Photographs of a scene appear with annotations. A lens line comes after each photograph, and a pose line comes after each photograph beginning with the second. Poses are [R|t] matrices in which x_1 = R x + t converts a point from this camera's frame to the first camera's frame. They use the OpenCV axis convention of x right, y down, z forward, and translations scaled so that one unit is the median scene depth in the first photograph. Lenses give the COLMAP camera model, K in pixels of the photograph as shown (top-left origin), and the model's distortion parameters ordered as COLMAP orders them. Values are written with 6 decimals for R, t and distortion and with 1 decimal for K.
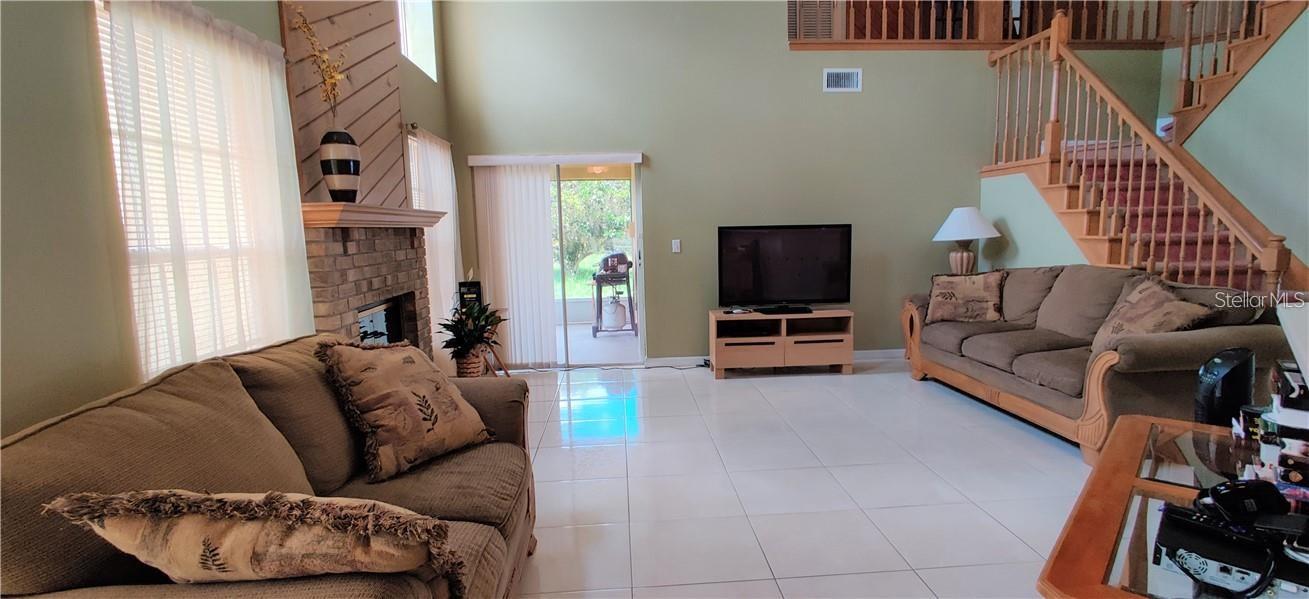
lens RADIAL K [[646.5, 0, 683.8], [0, 646.5, 304.1], [0, 0, 1]] dist [0.026903, 0.000634]
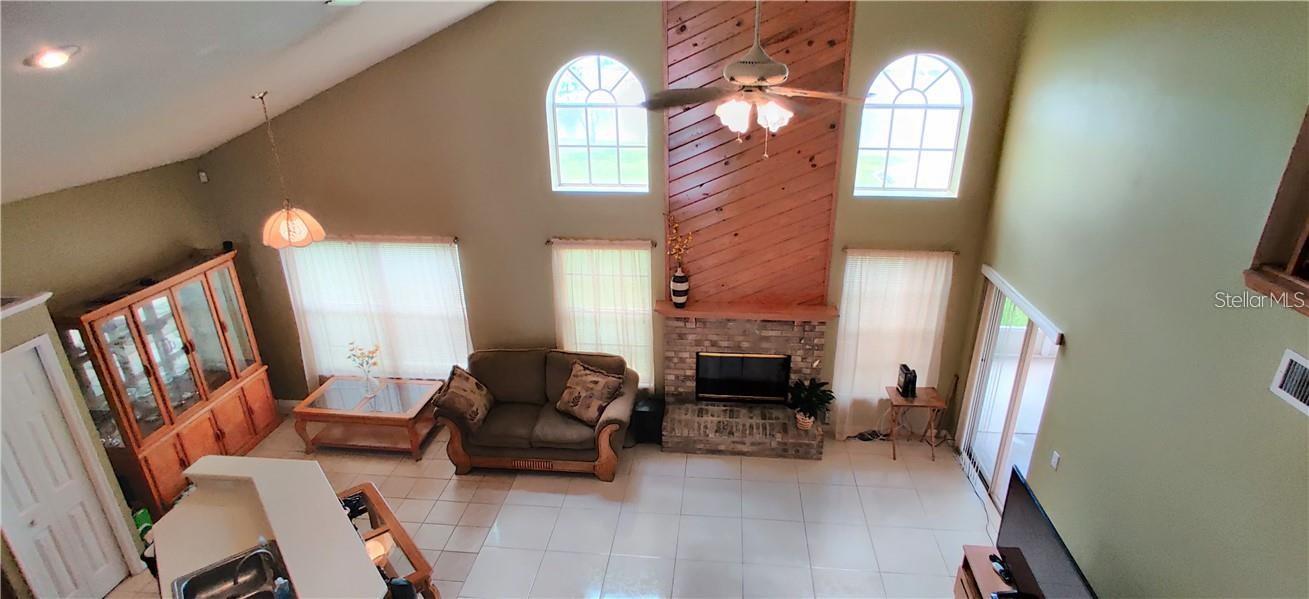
lens RADIAL K [[646.5, 0, 683.8], [0, 646.5, 304.1], [0, 0, 1]] dist [0.026903, 0.000634]
pose [[-0.177263, 0.399242, -0.899546, 1.293722], [-0.116796, 0.899028, 0.422027, -1.002590], [0.977208, 0.179873, -0.112735, 1.201570]]
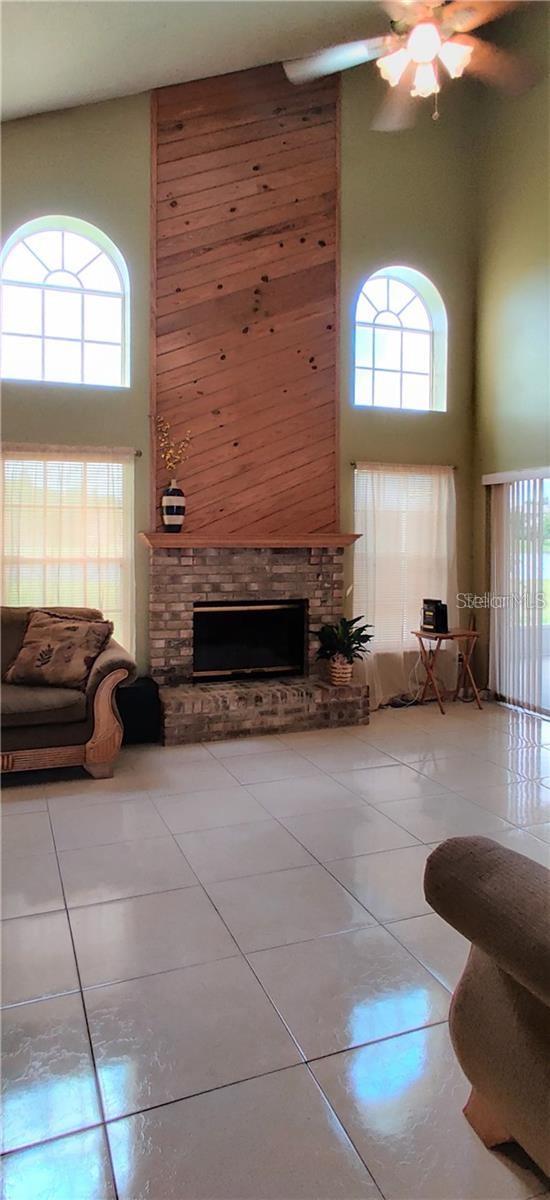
lens RADIAL K [[701.5, 0, 273.7], [0, 701.5, 534.1], [0, 0, 1]] dist [0.002948, 0.000942]
pose [[0.263706, 0.020696, -0.964381, 1.149311], [-0.121613, 0.992506, -0.011955, -0.155813], [0.956906, 0.120433, 0.264247, 0.752942]]
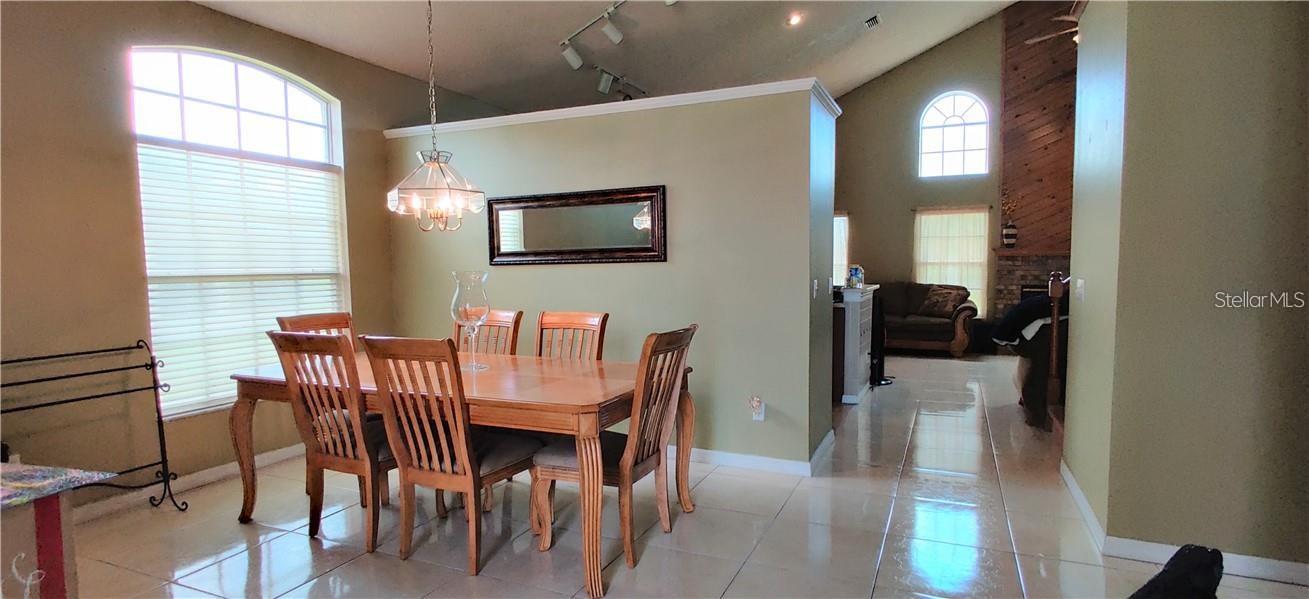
lens RADIAL K [[646.5, 0, 683.8], [0, 646.5, 304.1], [0, 0, 1]] dist [0.026903, 0.000634]
pose [[-0.480184, 0.080914, -0.873428, 2.752156], [-0.084973, 0.986762, 0.138129, -0.180788], [0.873042, 0.140545, -0.466952, 1.085133]]
